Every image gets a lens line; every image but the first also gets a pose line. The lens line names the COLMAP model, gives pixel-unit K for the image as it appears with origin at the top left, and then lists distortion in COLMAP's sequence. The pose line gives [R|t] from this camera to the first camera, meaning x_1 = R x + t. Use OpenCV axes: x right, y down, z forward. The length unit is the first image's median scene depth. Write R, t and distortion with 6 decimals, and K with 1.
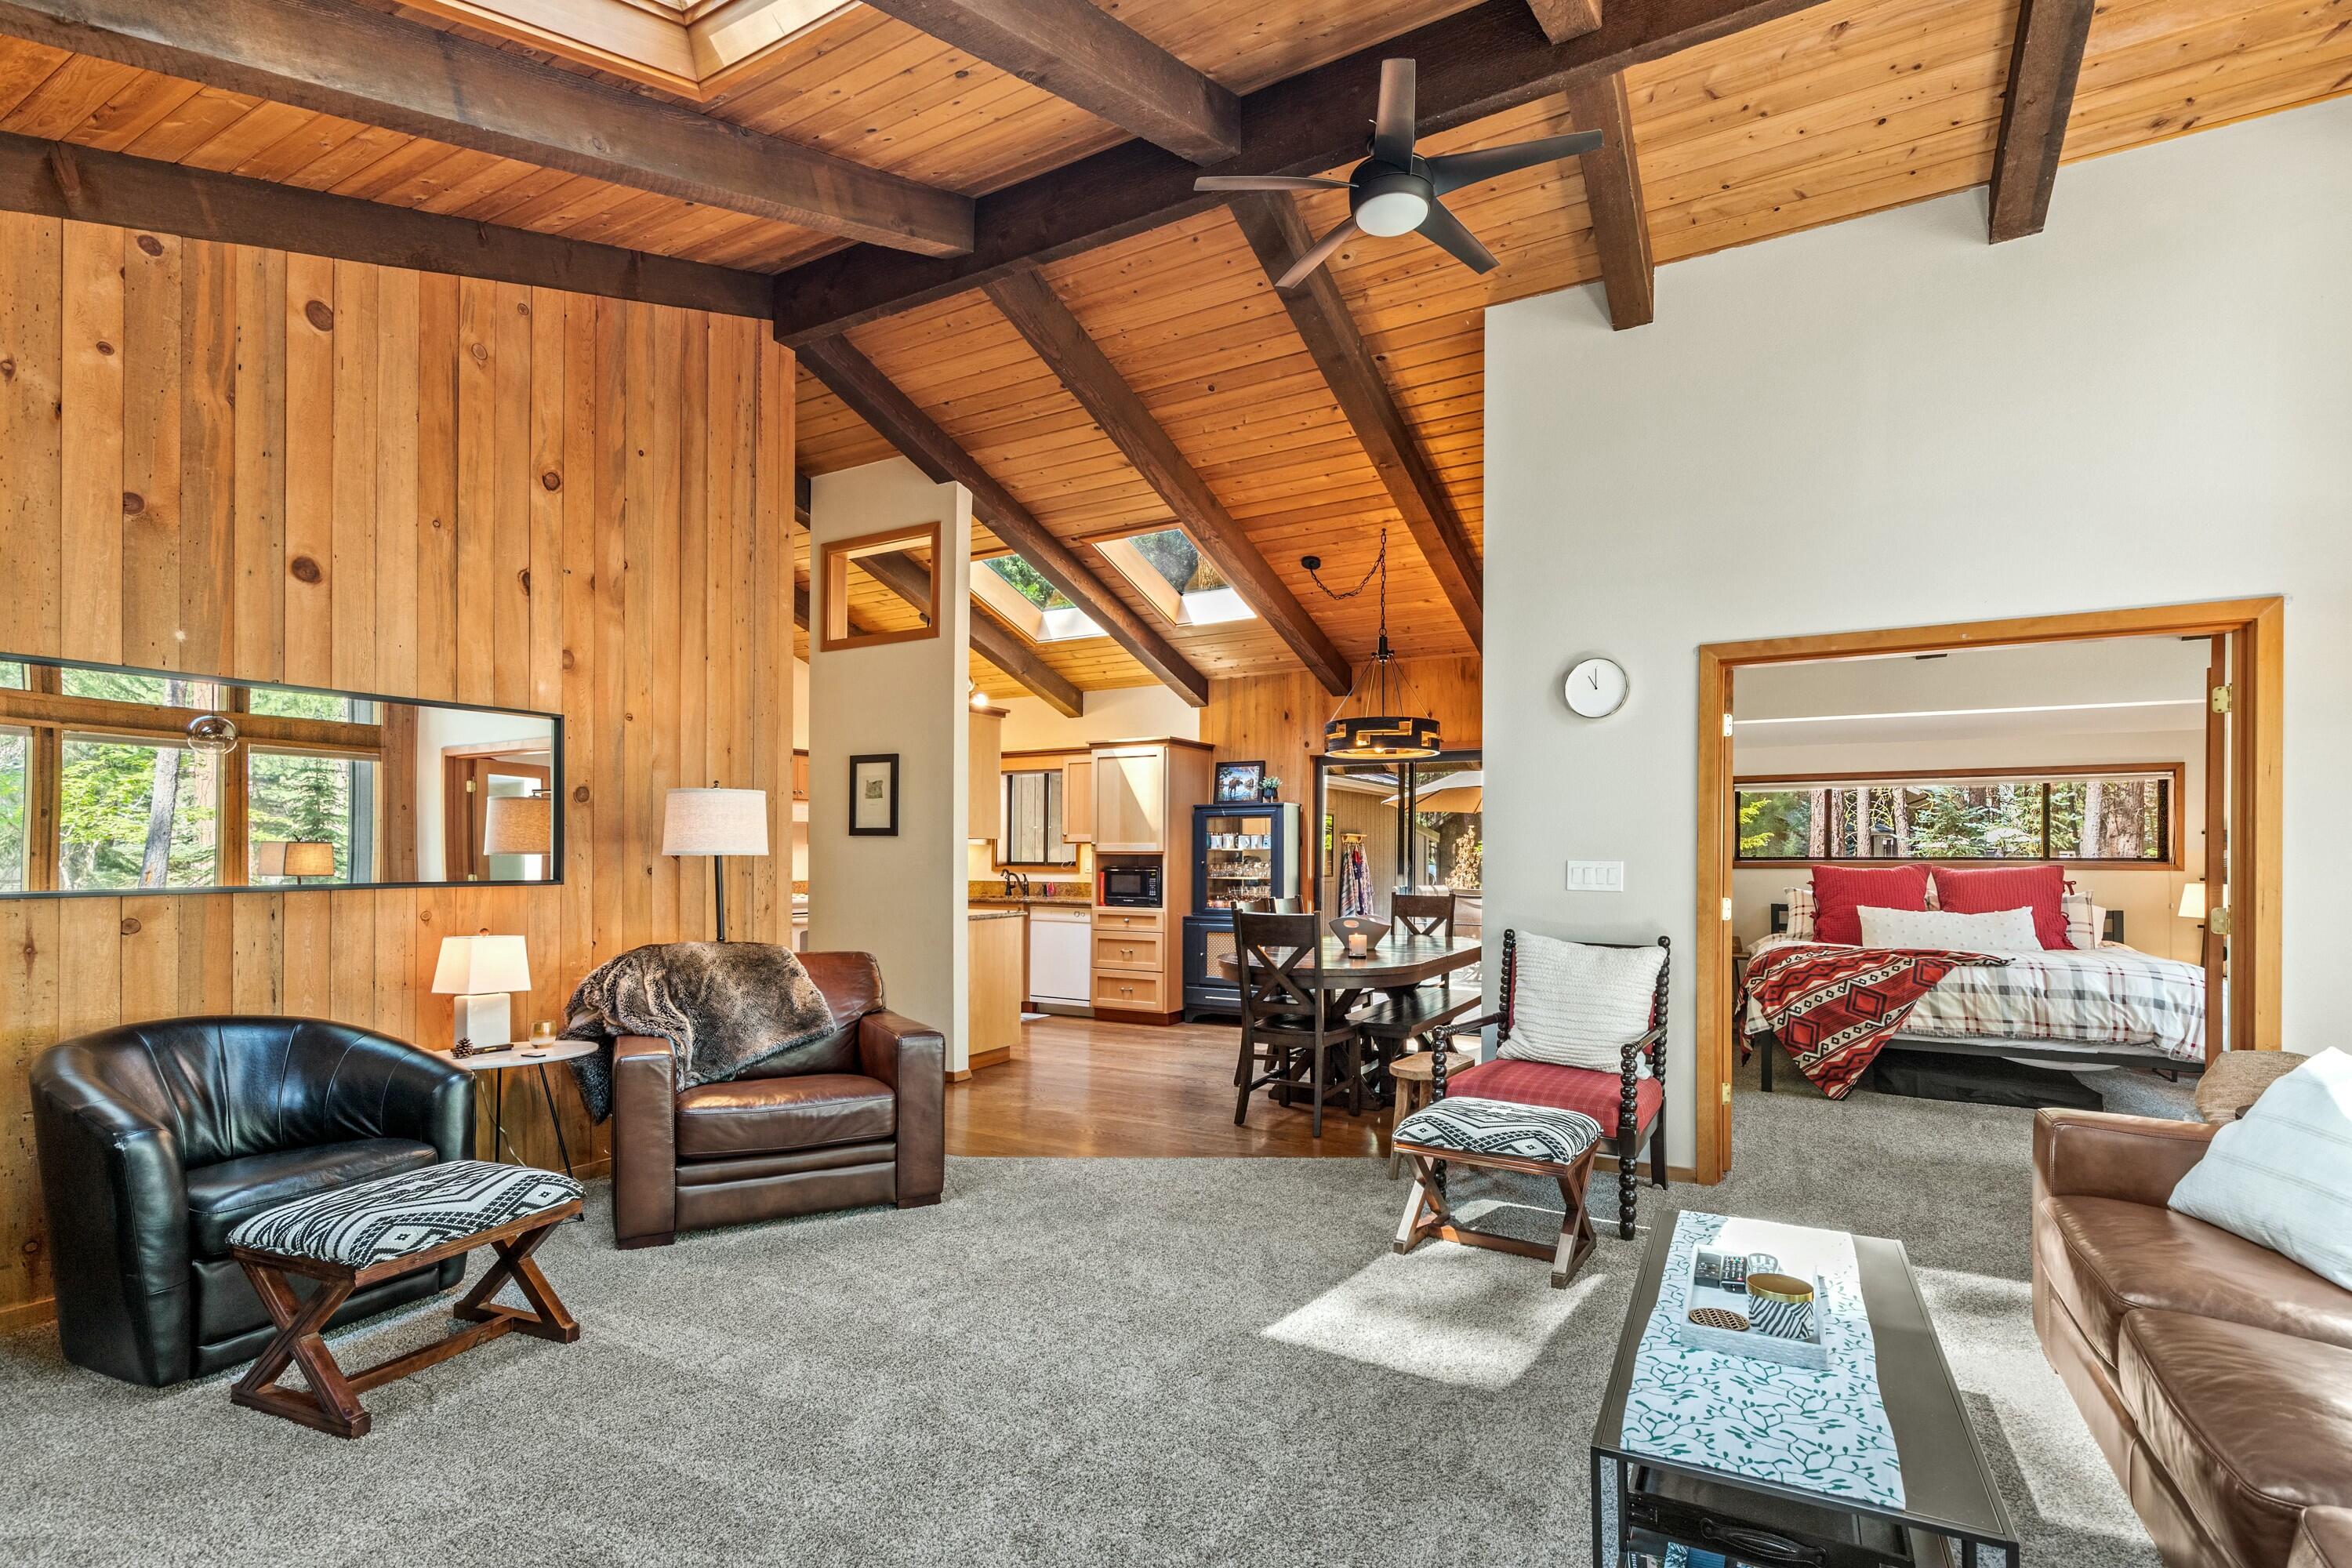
lens RADIAL K [[1104.4, 0, 1154.8], [0, 1104.4, 856.8], [0, 0, 1]] dist [0.005281, -0.001538]
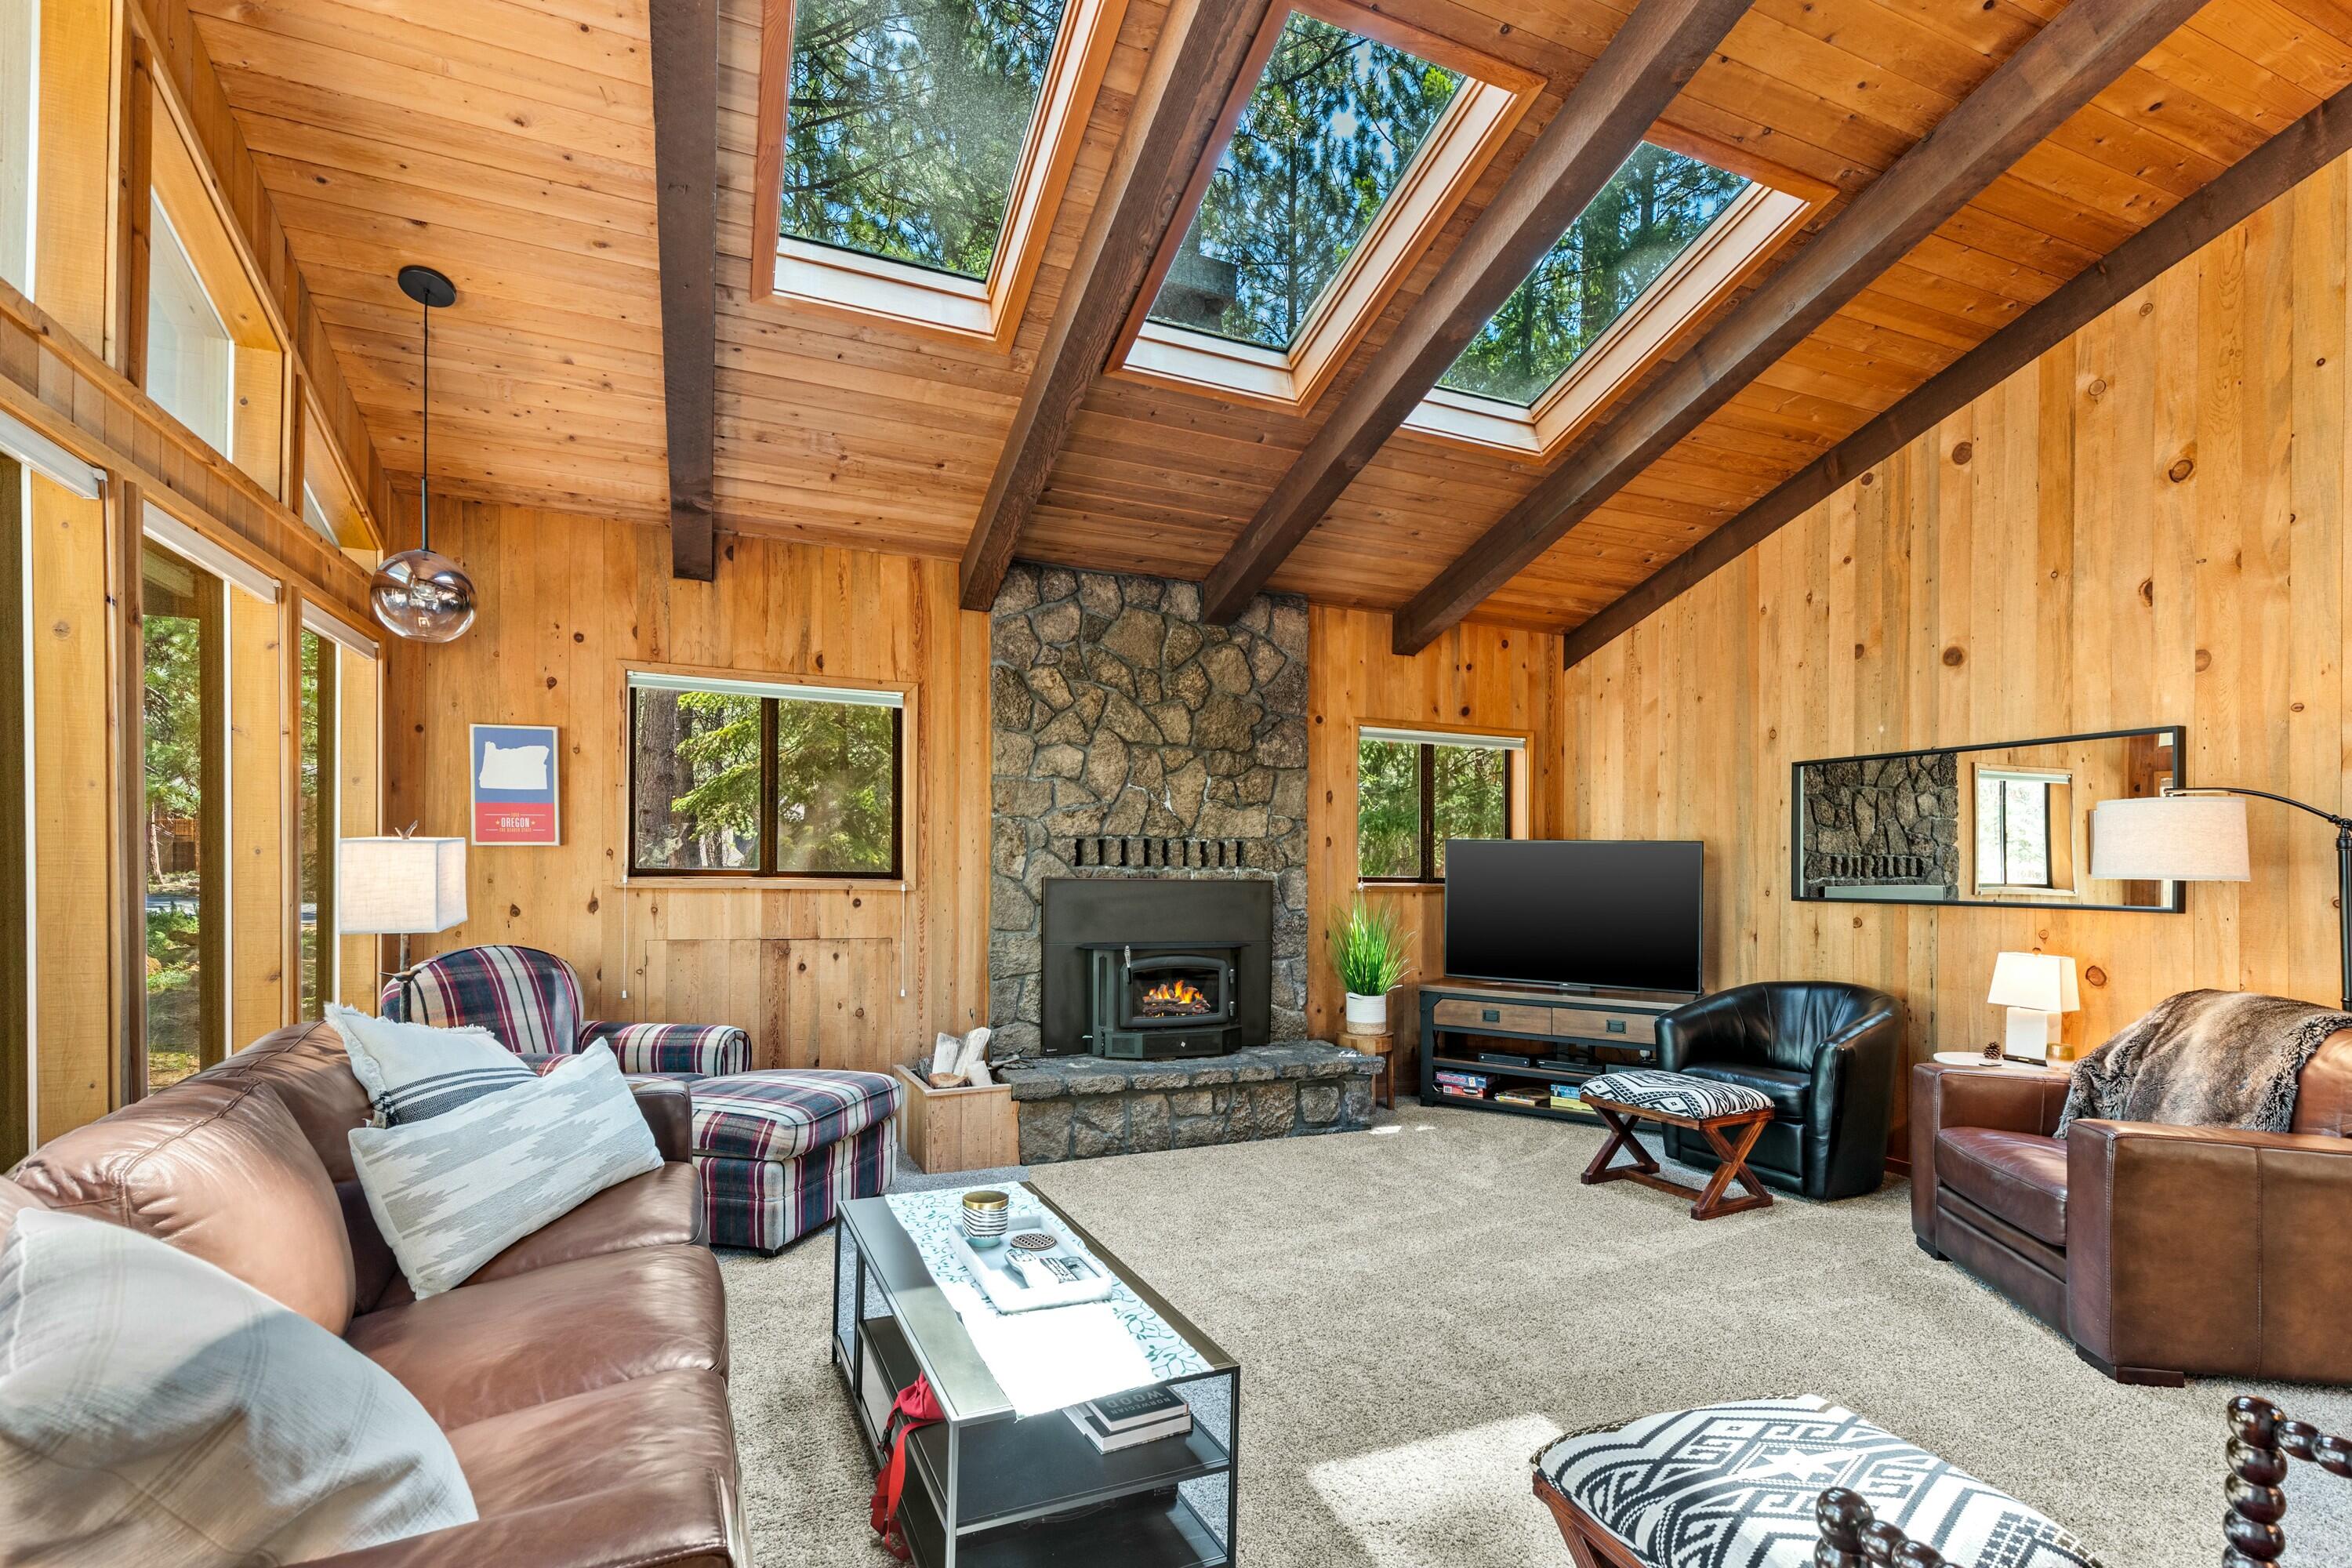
lens RADIAL K [[1104.4, 0, 1203.8], [0, 1104.4, 869.2], [0, 0, 1]] dist [0.005281, -0.001538]
pose [[-0.583293, -0.011316, -0.812183, 0.731017], [-0.016977, 0.999854, -0.001739, 0.004783], [0.812084, 0.012774, -0.583400, 0.974398]]
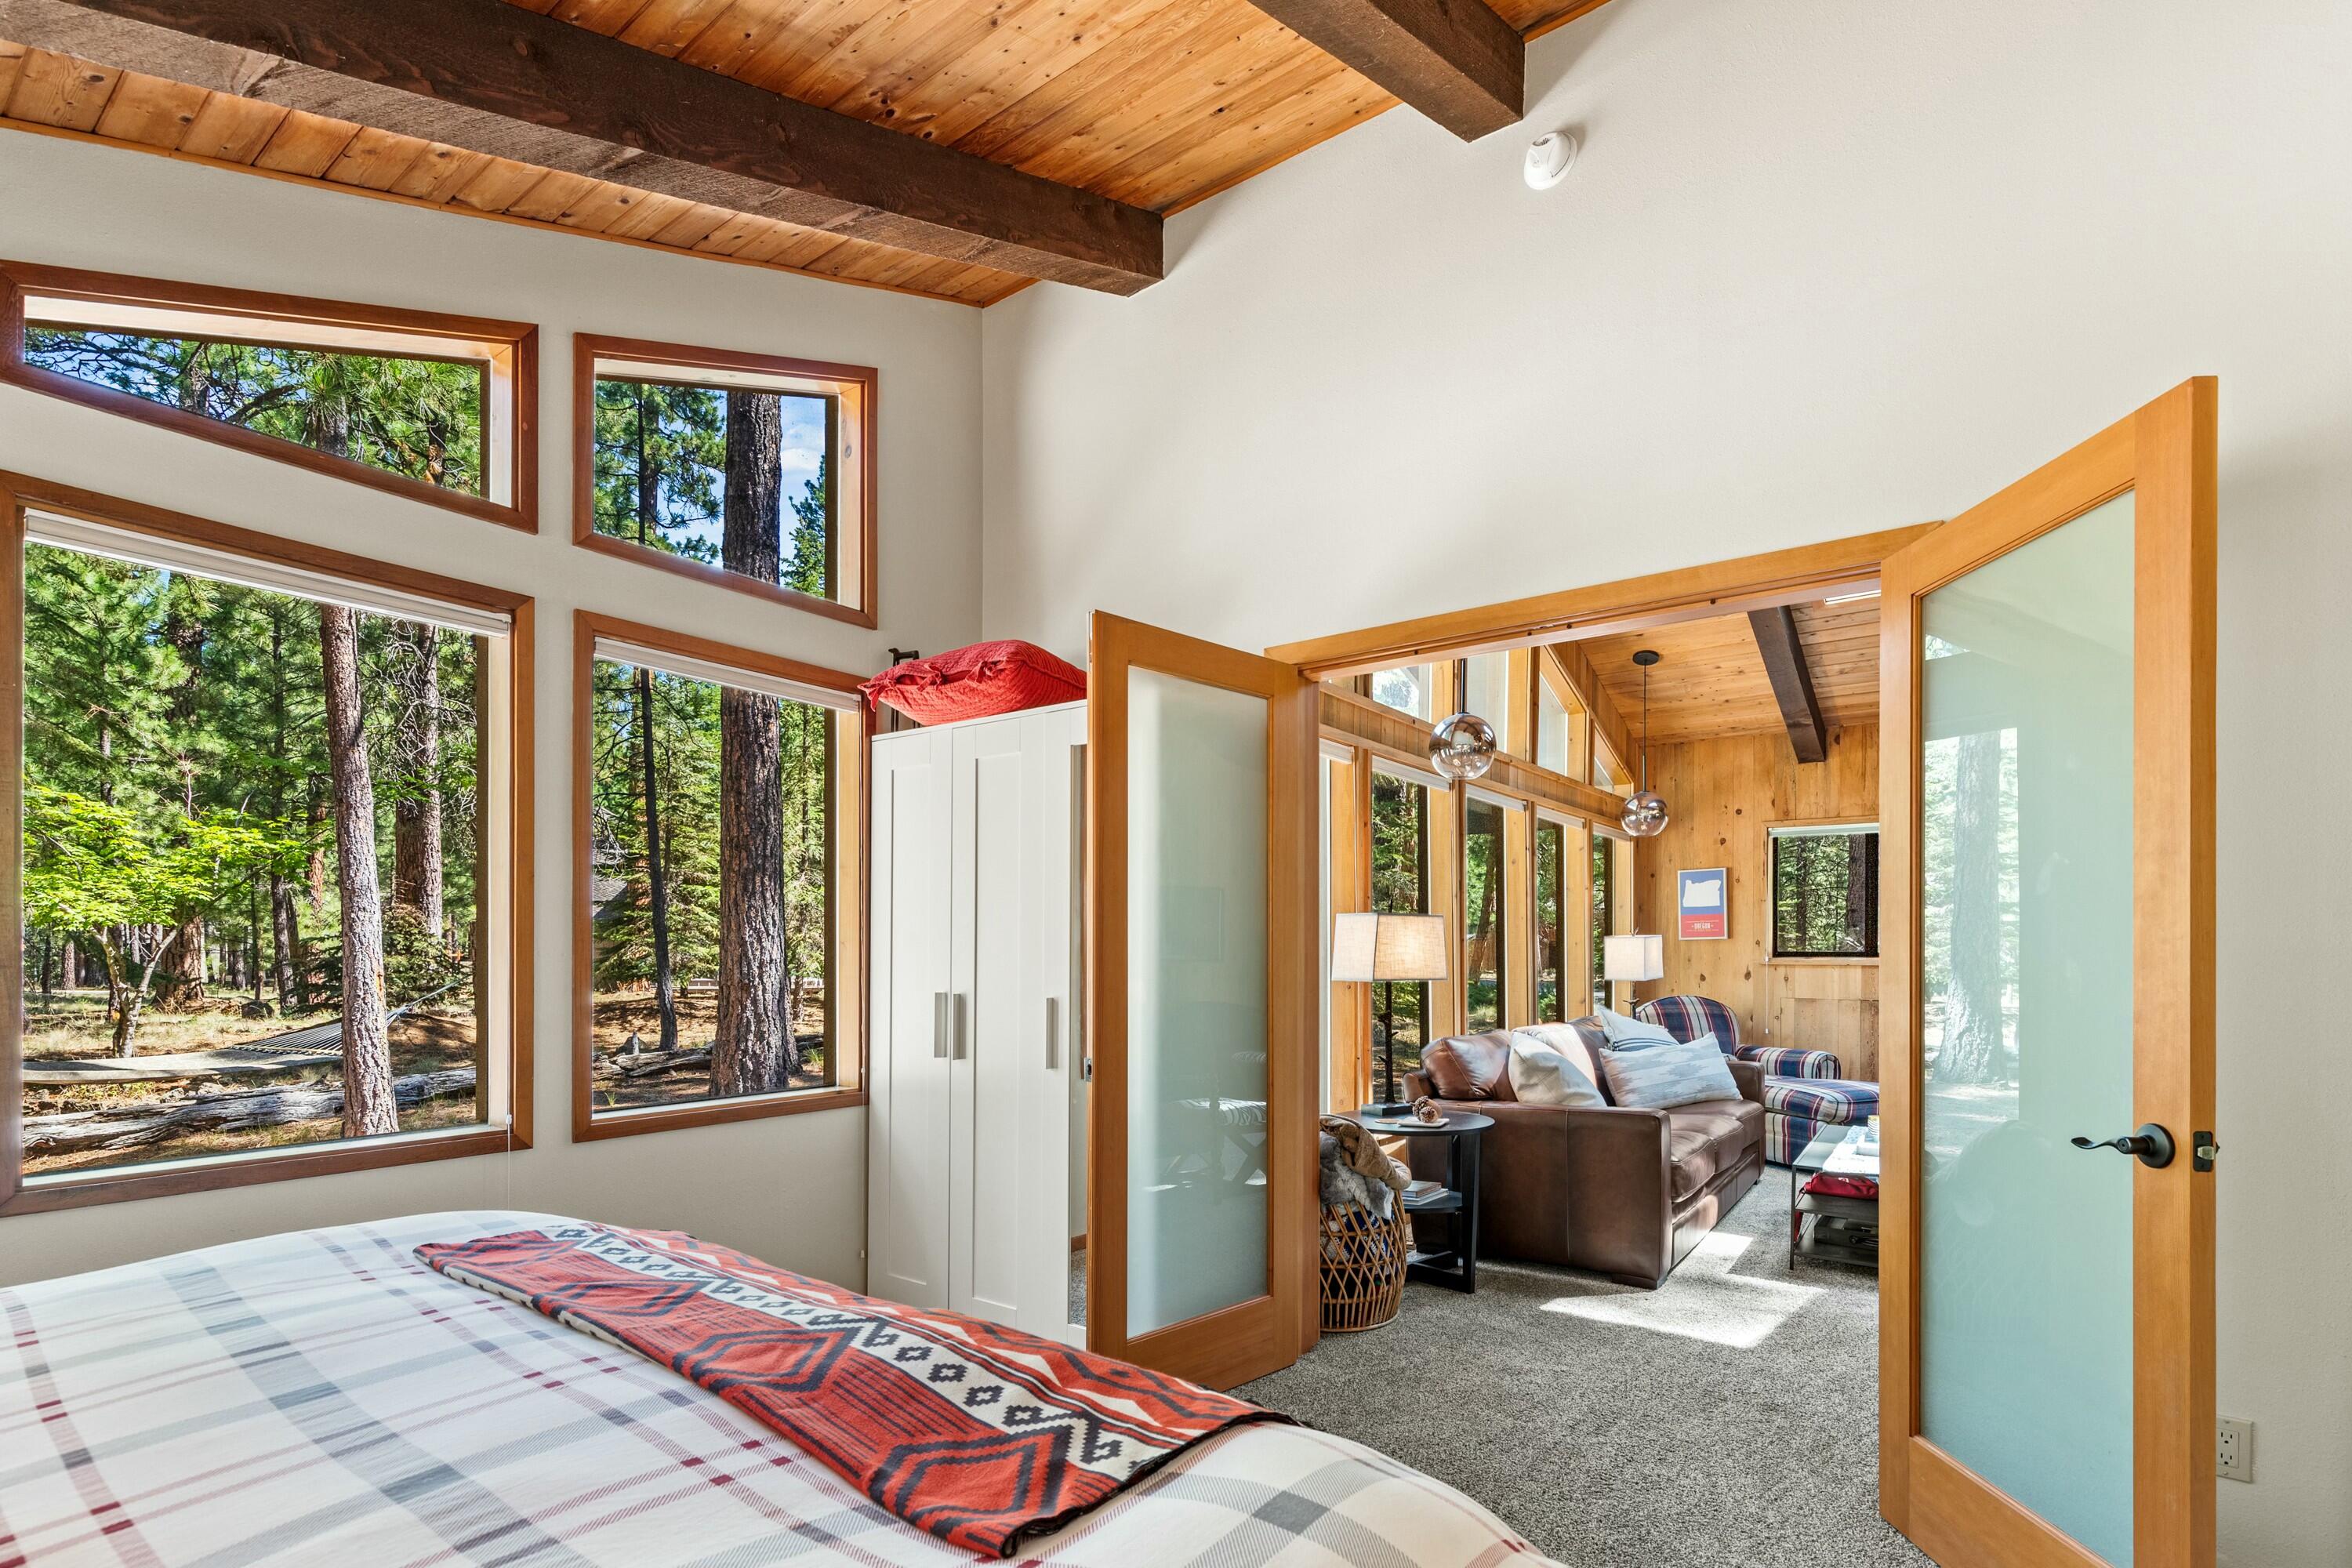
lens RADIAL K [[1104.4, 0, 1141.1], [0, 1104.4, 959.1], [0, 0, 1]] dist [0.005281, -0.001538]
pose [[-0.988004, -0.011368, 0.154006, 0.890792], [-0.010739, 0.999930, 0.004911, 0.025764], [-0.154051, 0.003198, -0.988058, 1.787333]]
